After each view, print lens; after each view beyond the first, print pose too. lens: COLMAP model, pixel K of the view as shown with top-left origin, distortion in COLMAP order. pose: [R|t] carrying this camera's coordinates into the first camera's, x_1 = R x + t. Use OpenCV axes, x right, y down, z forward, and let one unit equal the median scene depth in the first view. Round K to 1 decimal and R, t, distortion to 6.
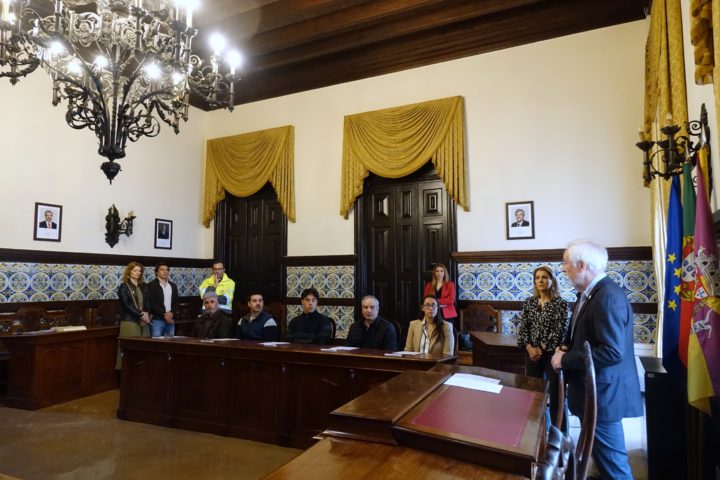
lens RADIAL K [[488.1, 0, 359.1], [0, 488.1, 240.2], [0, 0, 1]] dist [-0.000447, -0.008277]
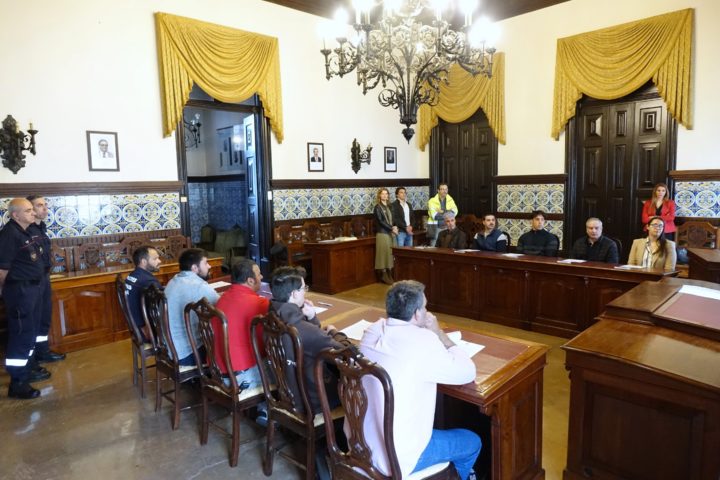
lens RADIAL K [[488.1, 0, 360.0], [0, 488.1, 239.7], [0, 0, 1]] dist [-0.000447, -0.008277]
pose [[0.941798, 0.018138, -0.335690, -0.083827], [0.047615, 0.981280, 0.186608, -0.059530], [0.332791, -0.191730, 0.923304, -0.214215]]
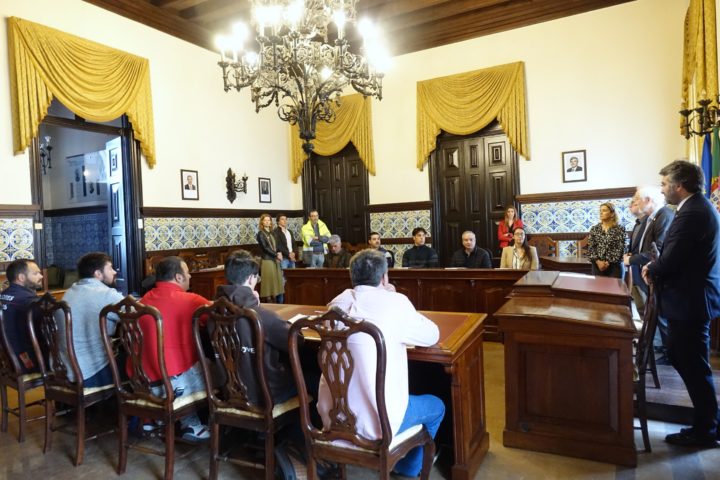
lens RADIAL K [[488.1, 0, 360.1], [0, 488.1, 238.1], [0, 0, 1]] dist [-0.000447, -0.008277]
pose [[0.998418, -0.039353, -0.040148, -0.160170], [0.043296, 0.993781, 0.102595, -0.011222], [0.035860, -0.104171, 0.993913, -0.241645]]
